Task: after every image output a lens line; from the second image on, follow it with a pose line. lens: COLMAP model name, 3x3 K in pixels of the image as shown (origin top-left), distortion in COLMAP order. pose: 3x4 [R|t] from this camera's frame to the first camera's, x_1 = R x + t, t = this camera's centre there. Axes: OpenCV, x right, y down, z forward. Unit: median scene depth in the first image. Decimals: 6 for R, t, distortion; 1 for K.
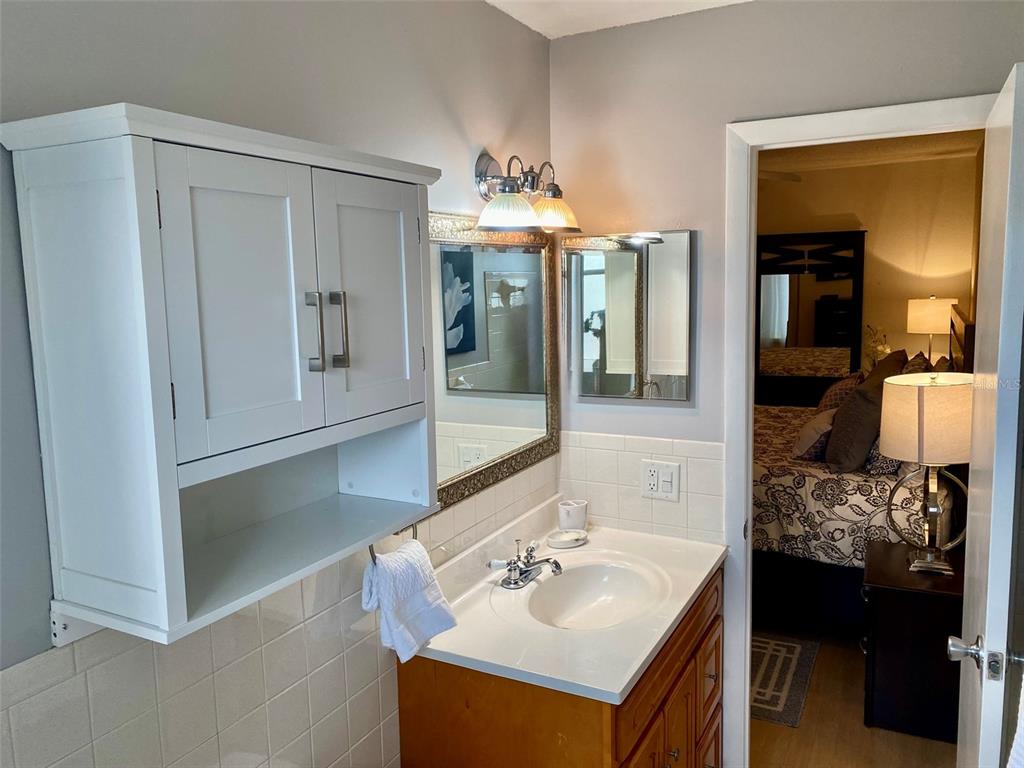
lens RADIAL K [[780.9, 0, 512.3], [0, 780.9, 382.6], [0, 0, 1]] dist [0.029980, -0.022367]
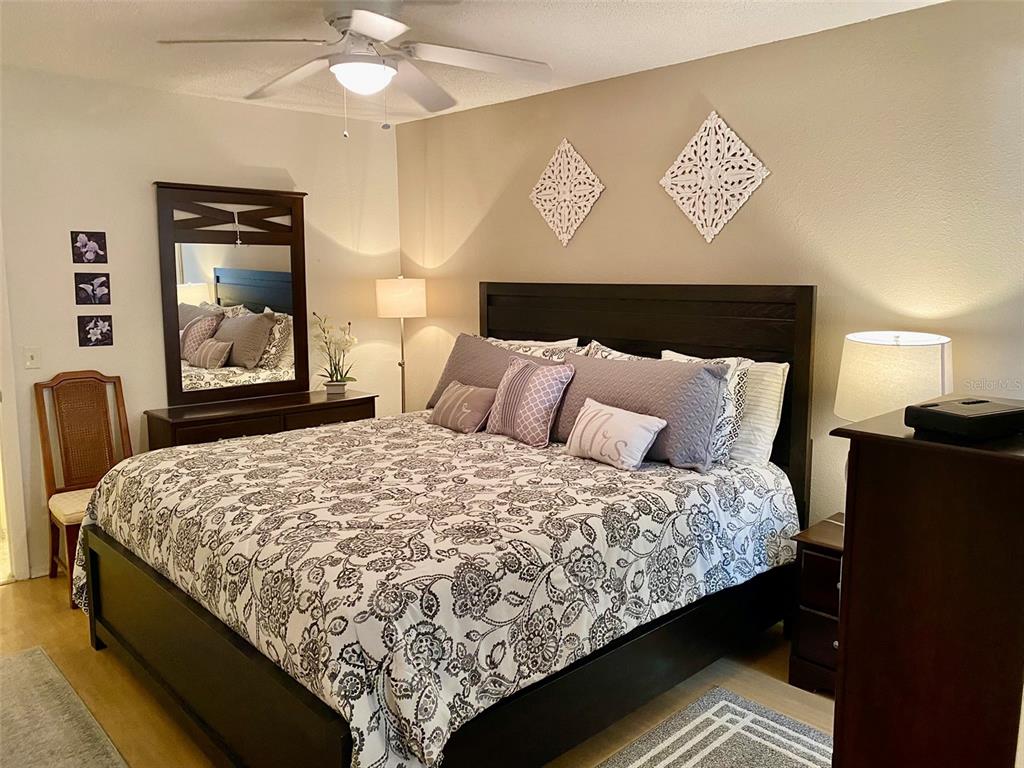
lens RADIAL K [[780.9, 0, 513.1], [0, 780.9, 377.9], [0, 0, 1]] dist [0.029980, -0.022367]
pose [[0.312829, -0.114195, 0.942920, -0.400816], [0.126263, 0.988935, 0.077878, -0.070724], [-0.941380, 0.094693, 0.323786, 0.911934]]
